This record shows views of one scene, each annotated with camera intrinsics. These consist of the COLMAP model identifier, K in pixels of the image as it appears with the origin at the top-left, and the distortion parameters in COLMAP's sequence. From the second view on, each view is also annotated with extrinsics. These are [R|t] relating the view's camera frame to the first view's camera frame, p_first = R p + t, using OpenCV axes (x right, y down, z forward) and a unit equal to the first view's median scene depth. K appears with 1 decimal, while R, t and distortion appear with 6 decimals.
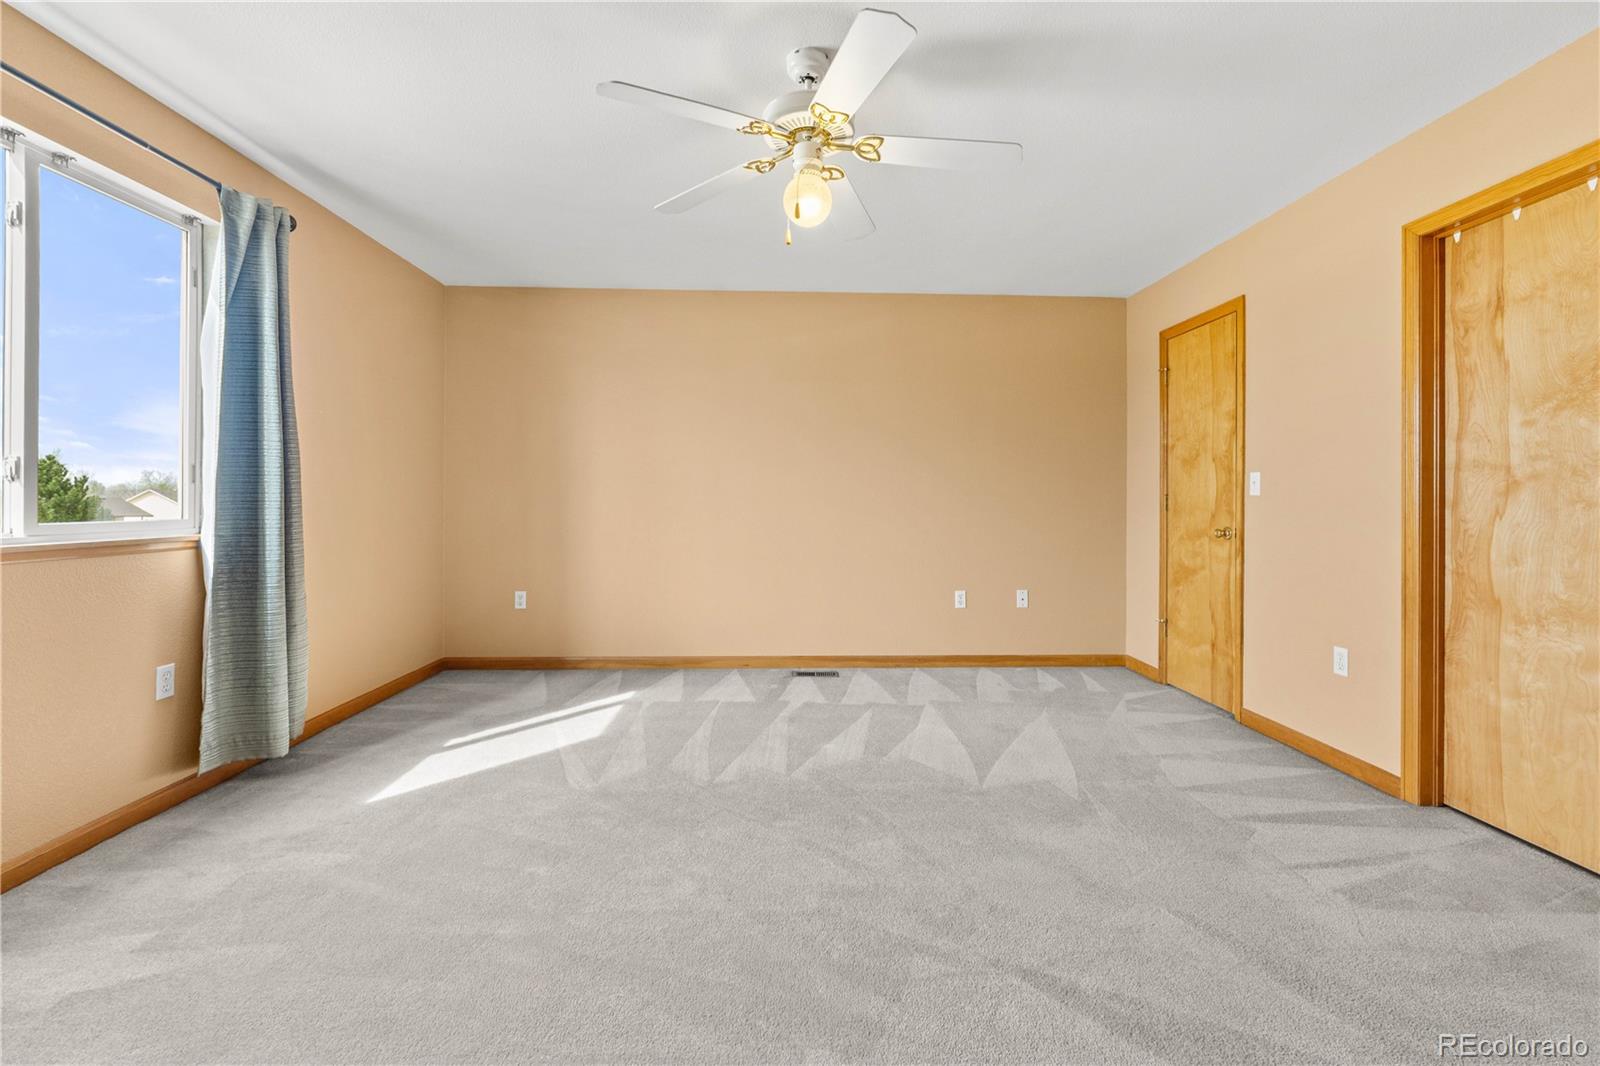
lens RADIAL K [[683.1, 0, 812.2], [0, 683.1, 507.5], [0, 0, 1]] dist [-0.003463, -0.000981]
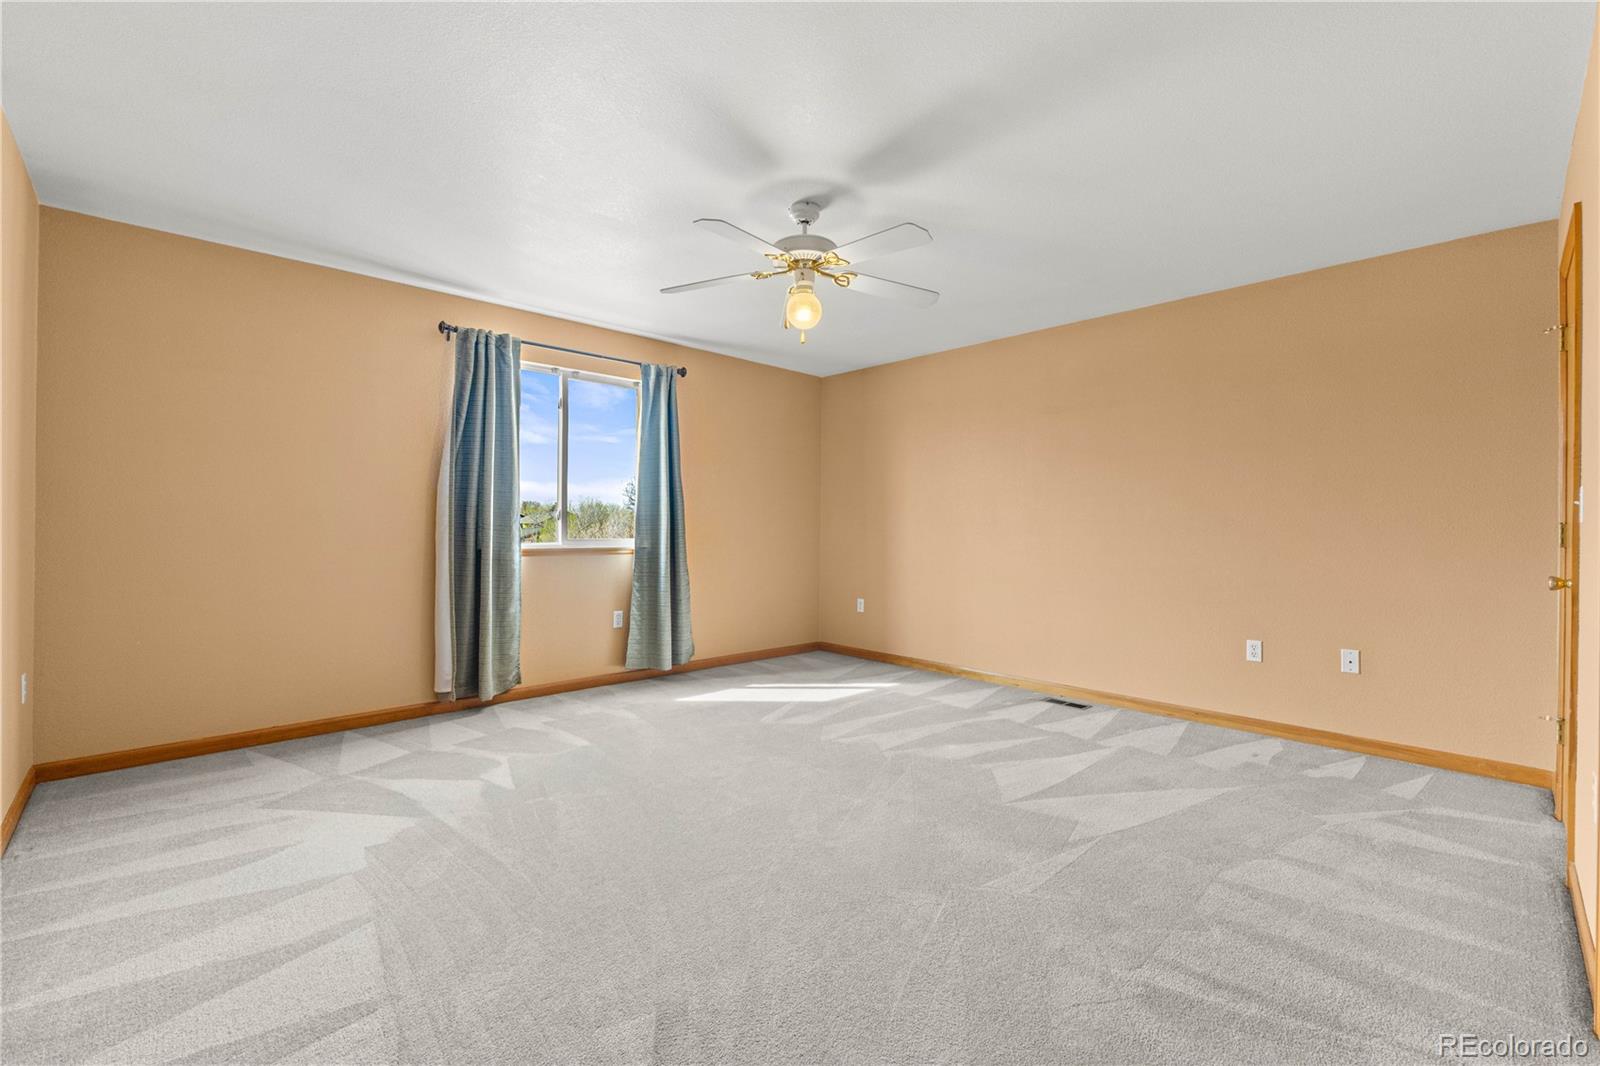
lens RADIAL K [[673.0, 0, 797.5], [0, 673.0, 534.8], [0, 0, 1]] dist [0.000671, -0.000021]
pose [[0.663439, 0.007618, -0.748191, 0.766388], [-0.011987, 0.999928, -0.000448, 0.001616], [0.748134, 0.009266, 0.663483, 0.071063]]
